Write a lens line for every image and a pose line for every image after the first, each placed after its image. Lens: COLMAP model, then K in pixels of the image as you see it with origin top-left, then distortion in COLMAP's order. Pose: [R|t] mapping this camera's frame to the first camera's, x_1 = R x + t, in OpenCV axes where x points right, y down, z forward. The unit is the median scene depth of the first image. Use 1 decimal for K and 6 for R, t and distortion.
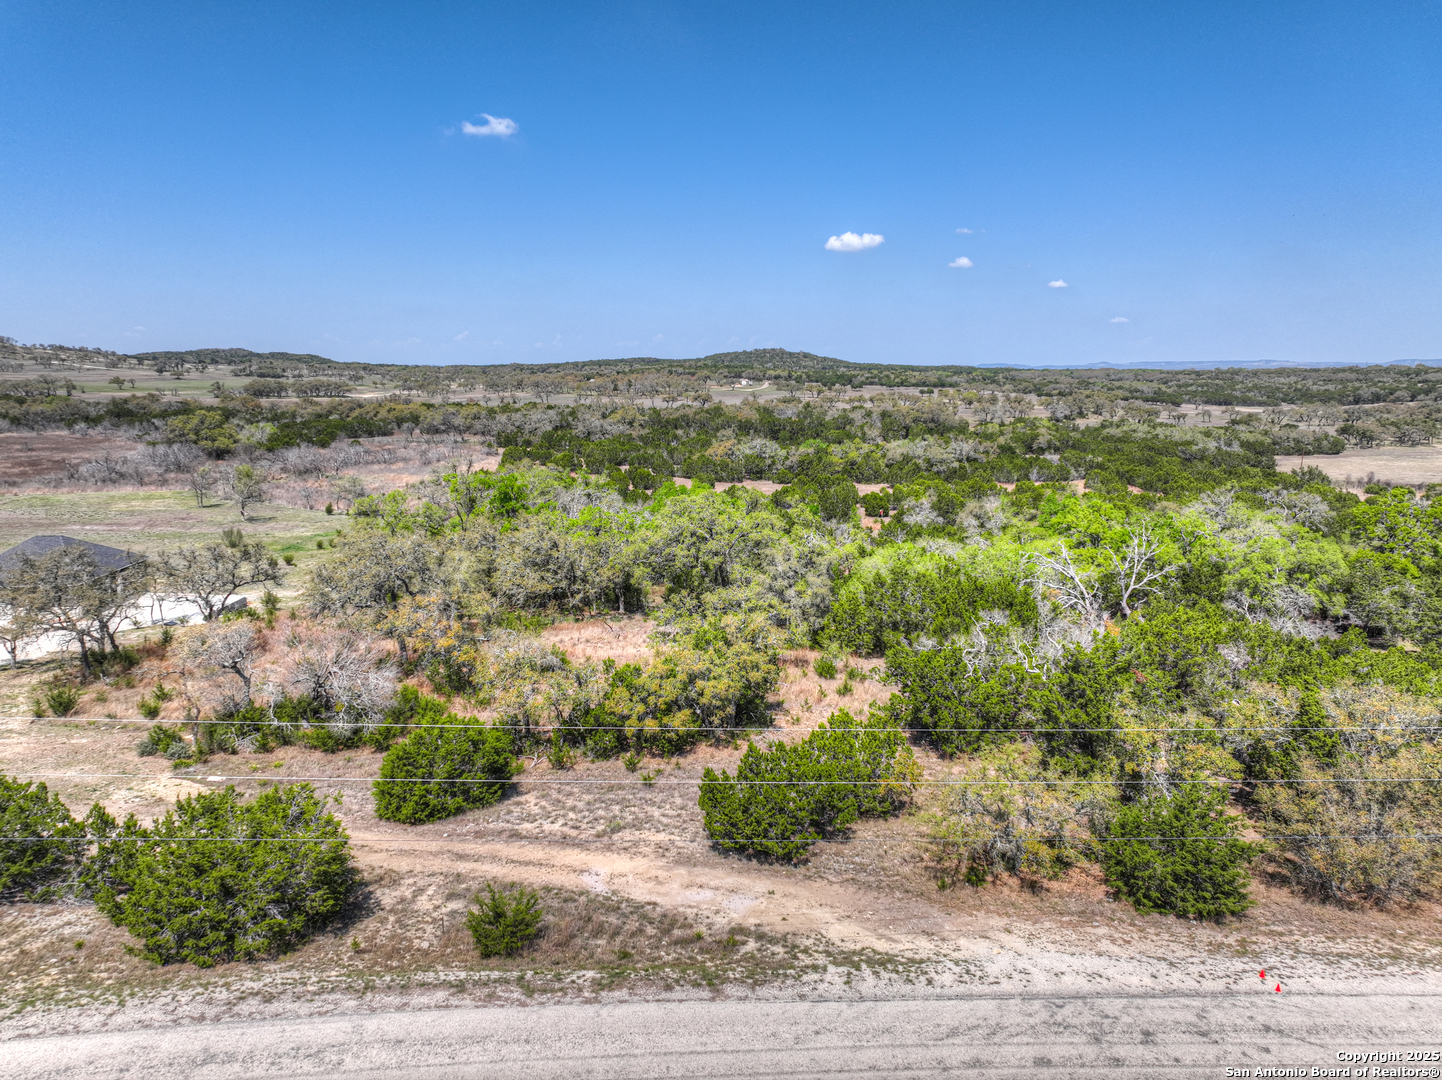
lens RADIAL K [[1011.6, 0, 722.3], [0, 1011.6, 538.7], [0, 0, 1]] dist [-0.005543, 0.023518]
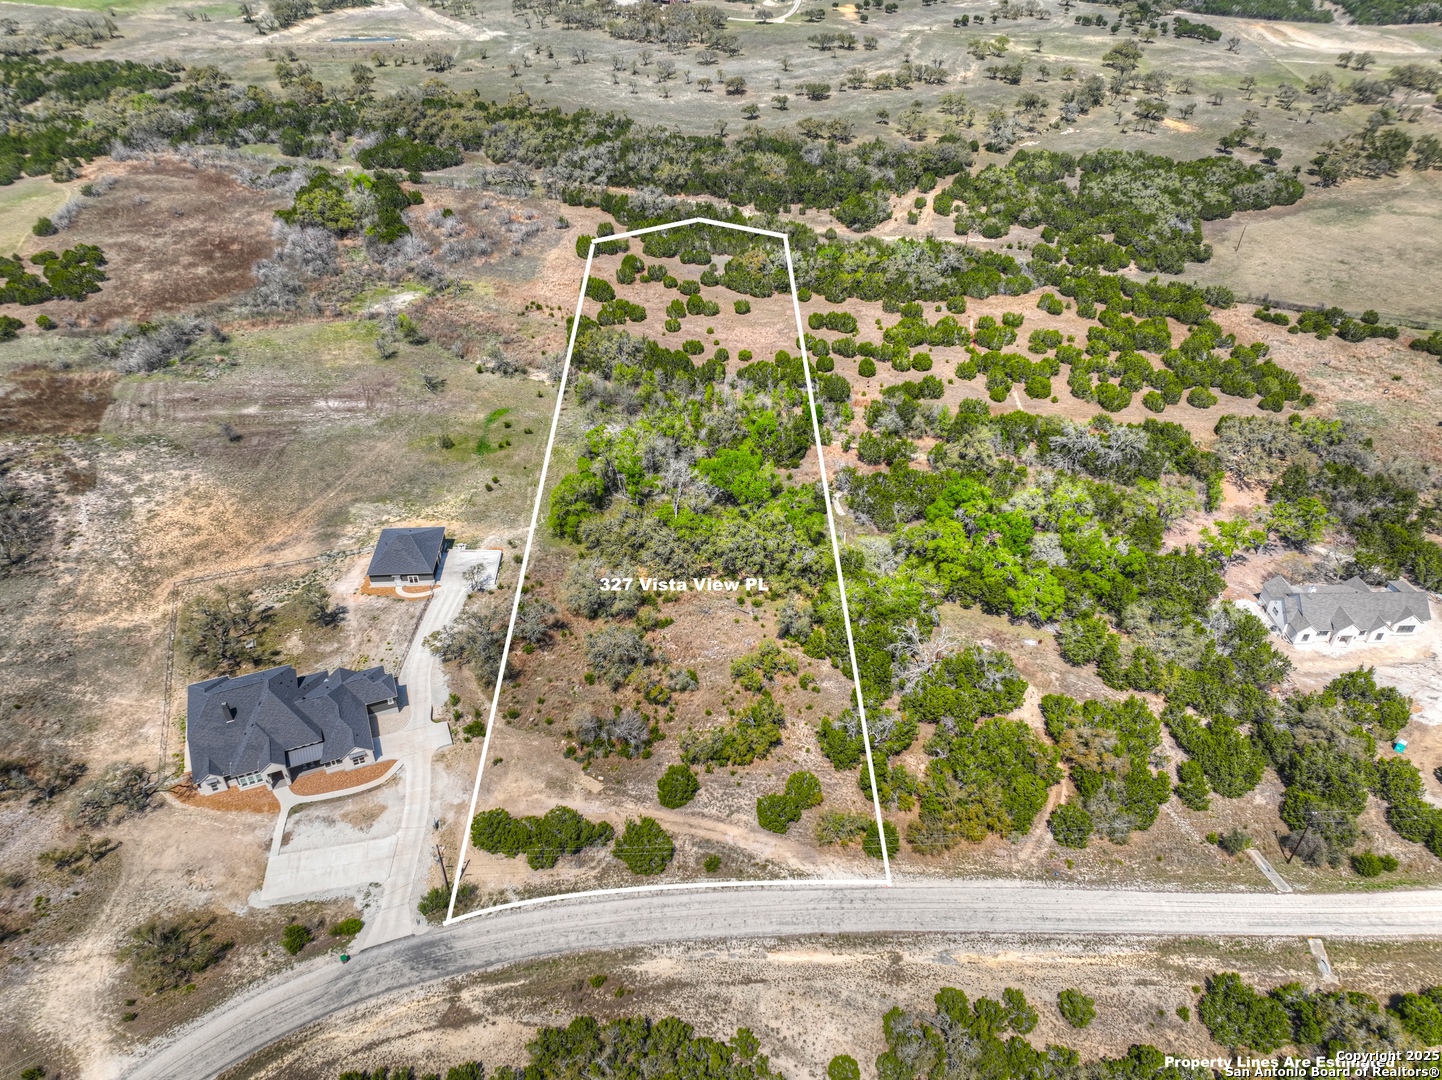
lens RADIAL K [[1011.6, 0, 722.3], [0, 1011.6, 538.7], [0, 0, 1]] dist [-0.005543, 0.023518]
pose [[0.999739, 0.017083, -0.015176, -0.016419], [-0.008312, 0.890531, 0.454846, -0.342894], [0.021284, -0.454601, 0.890441, -0.267608]]
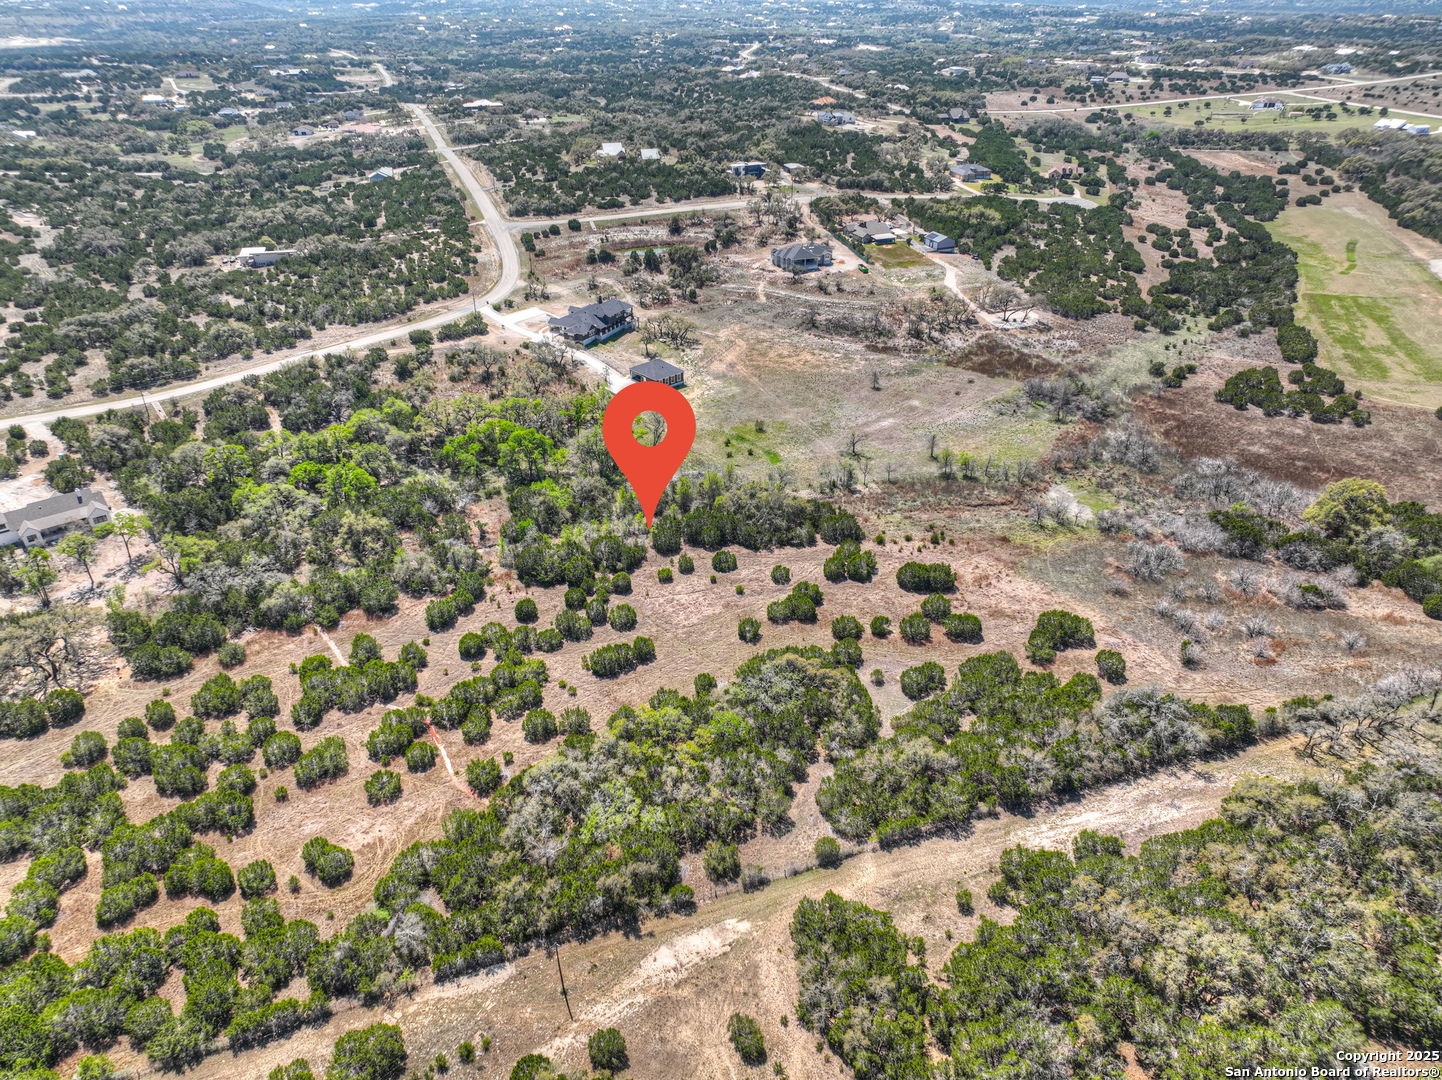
lens RADIAL K [[1011.6, 0, 722.3], [0, 1011.6, 538.7], [0, 0, 1]] dist [-0.005543, 0.023518]
pose [[-0.791844, 0.310151, -0.526108, 0.420732], [-0.097512, 0.786191, 0.610241, -0.620135], [0.602889, 0.534518, -0.592297, 1.339868]]
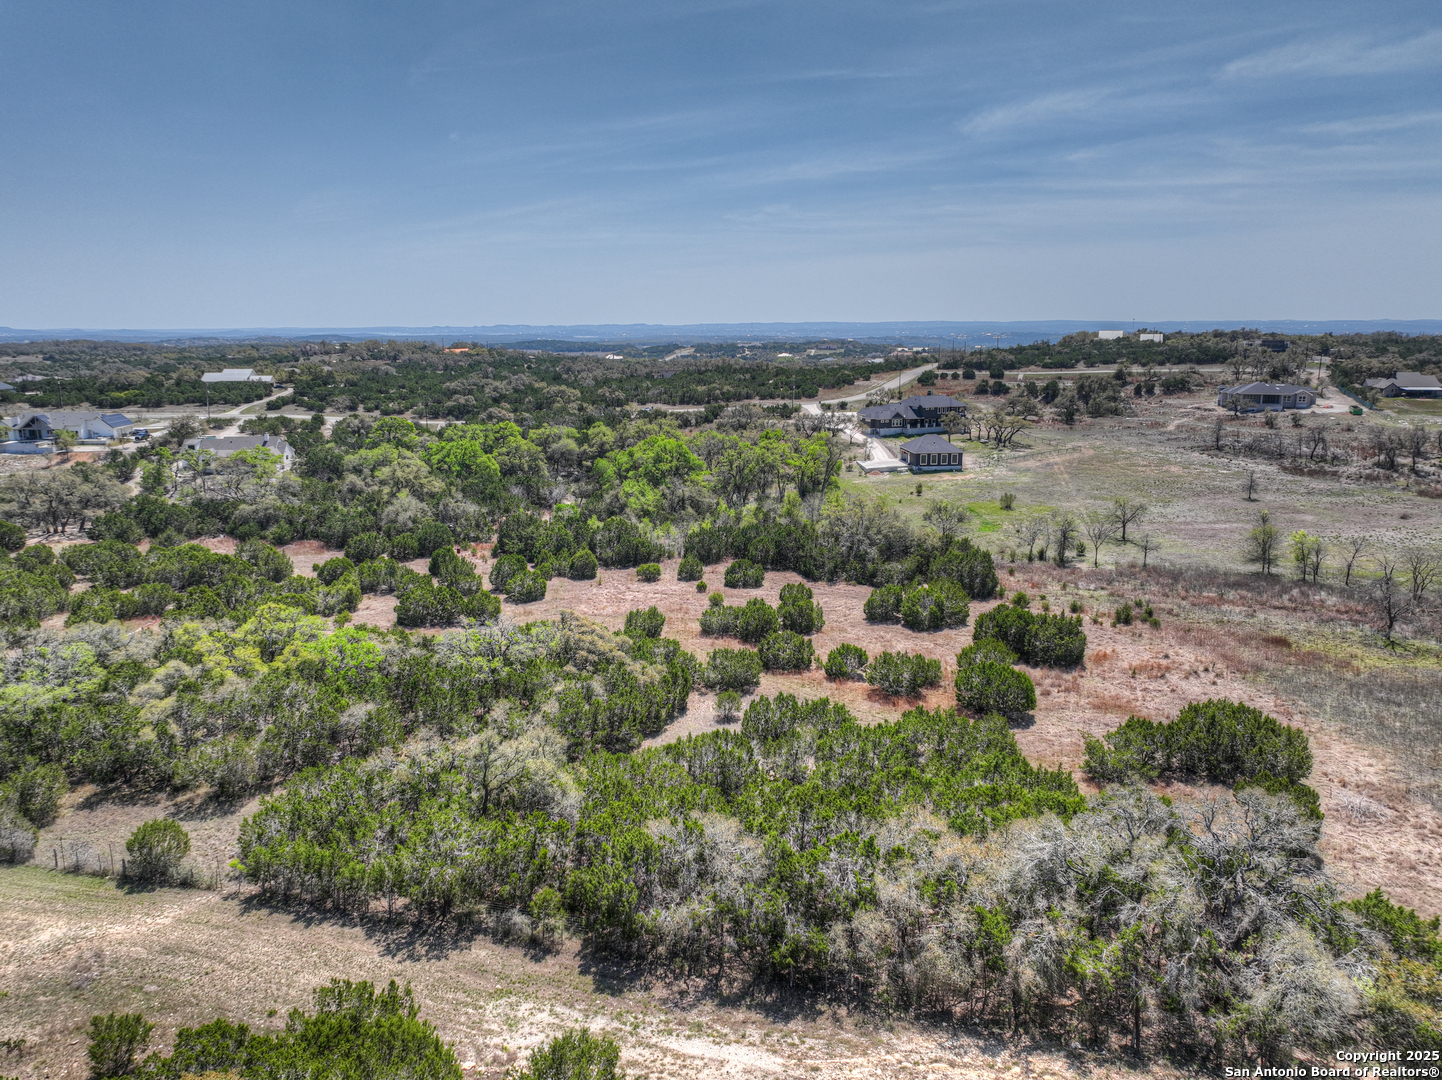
lens RADIAL K [[1006.7, 0, 722.7], [0, 1006.7, 554.5], [0, 0, 1]] dist [0.001179, 0.010274]
pose [[-0.999712, 0.012207, -0.020671, -0.043495], [0.003348, 0.923554, 0.383453, -0.265984], [0.023771, 0.383273, -0.923329, 1.329172]]
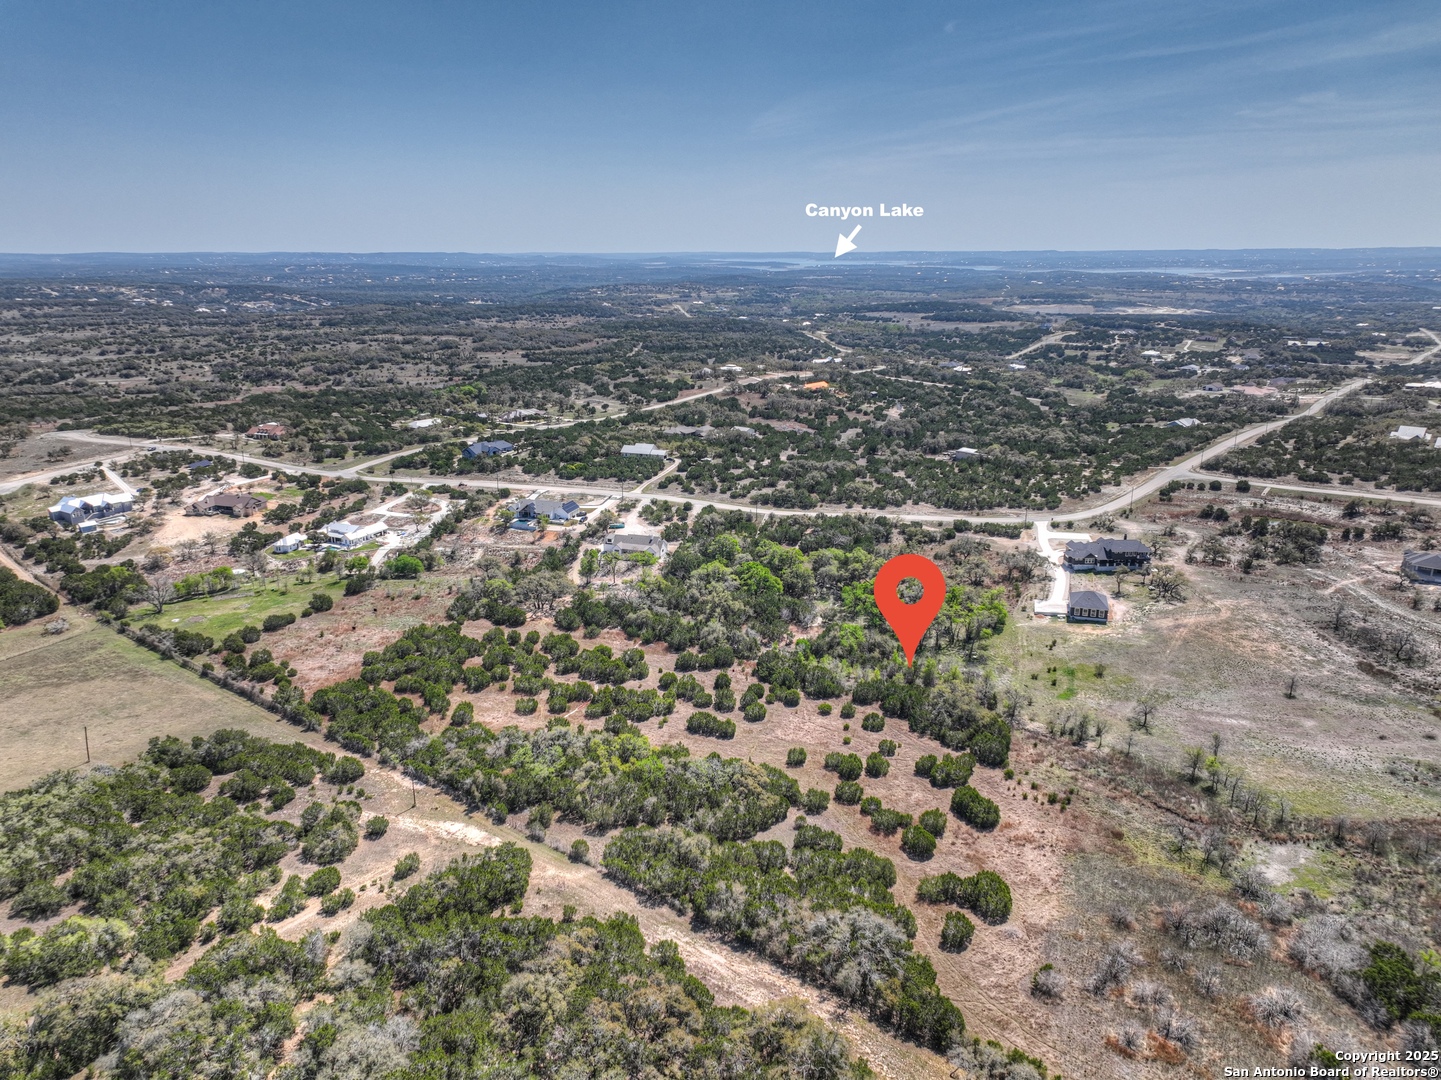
lens RADIAL K [[1010.9, 0, 721.8], [0, 1010.9, 538.7], [0, 0, 1]] dist [-0.005543, 0.023518]
pose [[-0.934909, -0.093828, 0.342259, -0.261095], [0.064482, 0.903452, 0.423813, -0.656026], [-0.348980, 0.418296, -0.838595, 1.648003]]
